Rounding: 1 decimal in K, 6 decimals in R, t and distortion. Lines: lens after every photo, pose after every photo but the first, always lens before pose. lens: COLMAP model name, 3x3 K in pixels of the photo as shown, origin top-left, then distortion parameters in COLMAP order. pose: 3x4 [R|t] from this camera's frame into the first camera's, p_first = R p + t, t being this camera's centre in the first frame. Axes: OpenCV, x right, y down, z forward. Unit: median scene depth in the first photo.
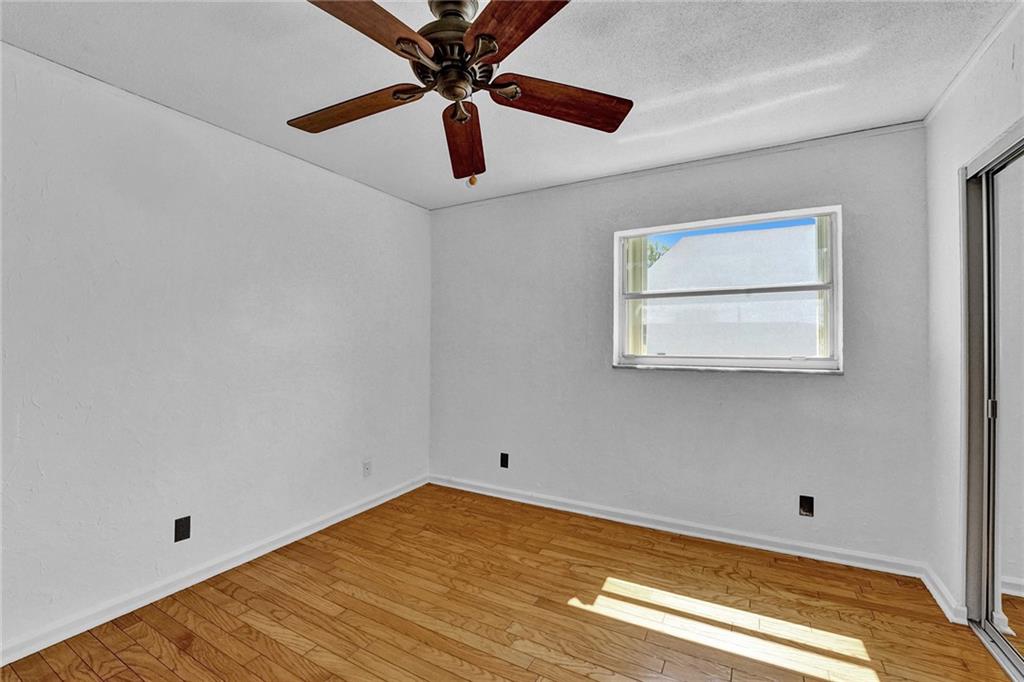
lens RADIAL K [[429.4, 0, 521.8], [0, 429.4, 342.3], [0, 0, 1]] dist [-0.024594, 0.000539]
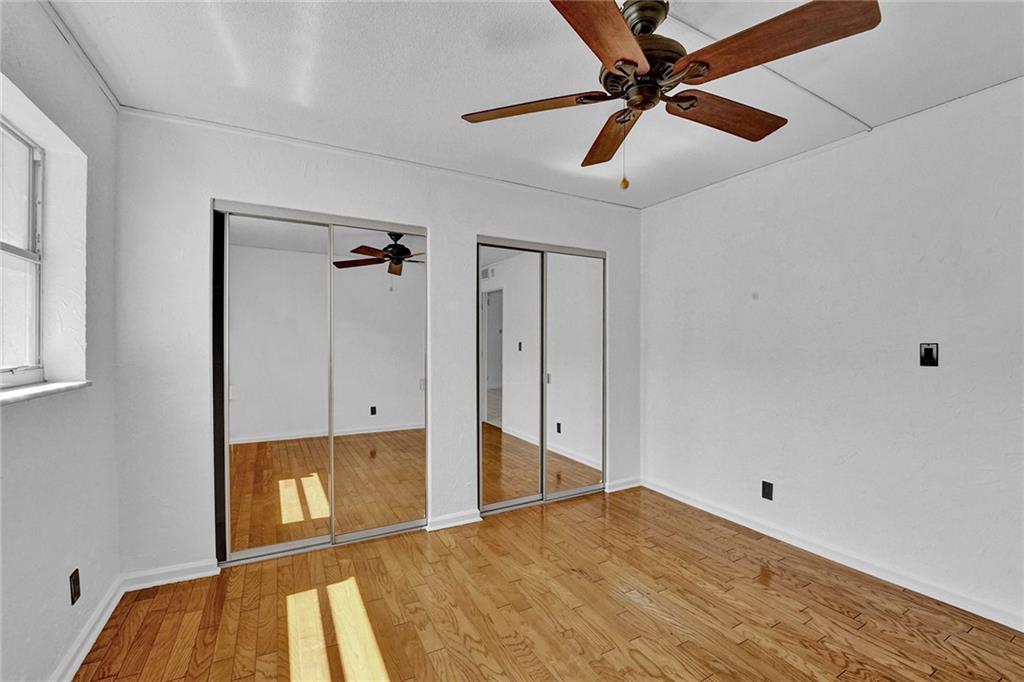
lens RADIAL K [[429.4, 0, 521.8], [0, 429.4, 342.3], [0, 0, 1]] dist [-0.024594, 0.000539]
pose [[-0.851640, 0.001775, 0.524123, -0.283614], [-0.007199, 0.999860, -0.015084, 0.005127], [-0.524077, -0.016619, -0.851509, 1.235819]]
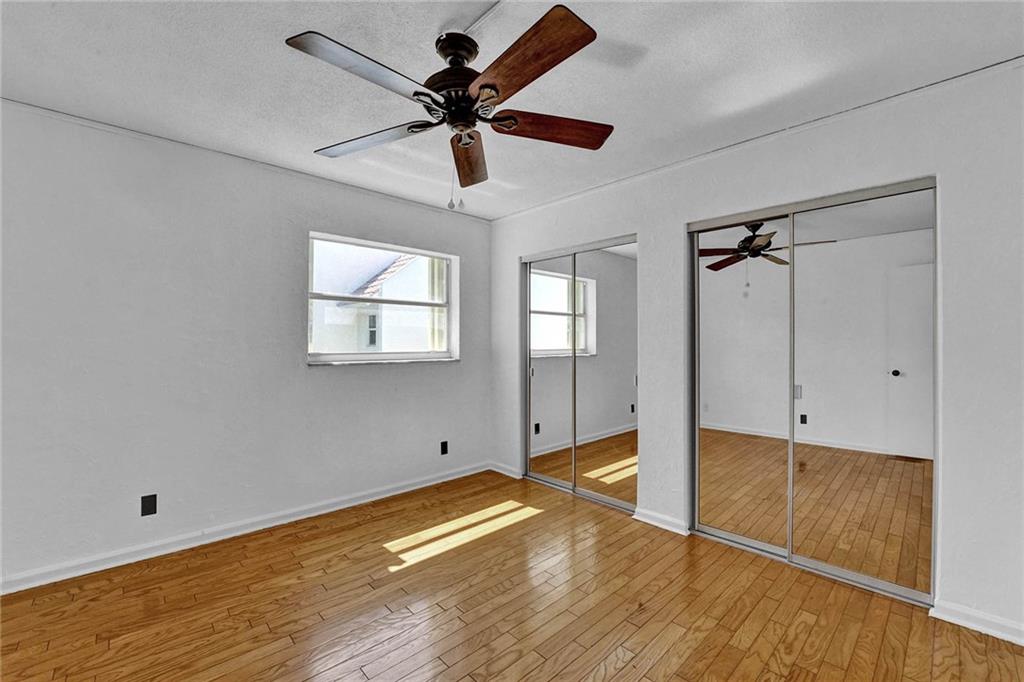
lens RADIAL K [[429.4, 0, 521.8], [0, 429.4, 342.3], [0, 0, 1]] dist [-0.024594, 0.000539]
pose [[0.288811, -0.003121, 0.957381, -0.757671], [-0.014165, 0.999871, 0.007532, -0.013149], [-0.957281, -0.015736, 0.288729, 0.298631]]
